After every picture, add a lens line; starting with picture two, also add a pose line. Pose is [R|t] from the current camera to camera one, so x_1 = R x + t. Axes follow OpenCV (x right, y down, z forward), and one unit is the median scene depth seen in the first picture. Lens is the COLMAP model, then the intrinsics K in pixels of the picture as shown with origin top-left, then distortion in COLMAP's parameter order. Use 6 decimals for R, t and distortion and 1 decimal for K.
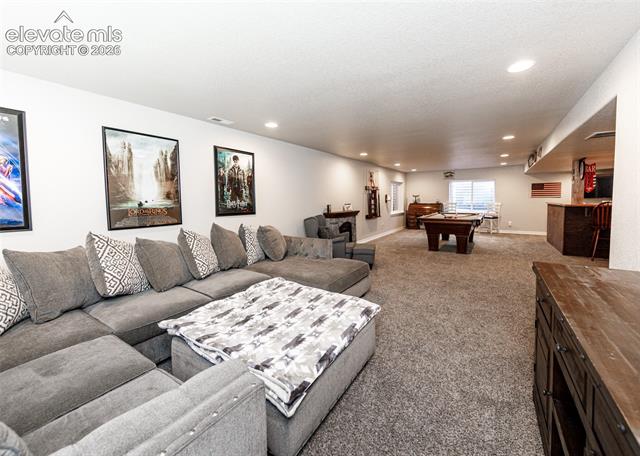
lens RADIAL K [[241.4, 0, 346.3], [0, 241.4, 209.3], [0, 0, 1]] dist [0.000023, 0.000006]
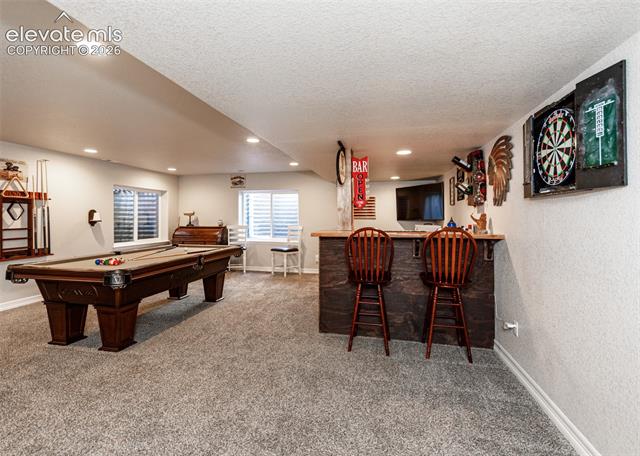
lens RADIAL K [[293.9, 0, 320.1], [0, 293.9, 212.4], [0, 0, 1]] dist [-0.000270, 0.000177]
pose [[0.936983, 0.018123, 0.348905, 0.944679], [0.005118, 0.997835, -0.065574, -0.028122], [-0.349338, 0.063227, 0.934861, 0.577532]]
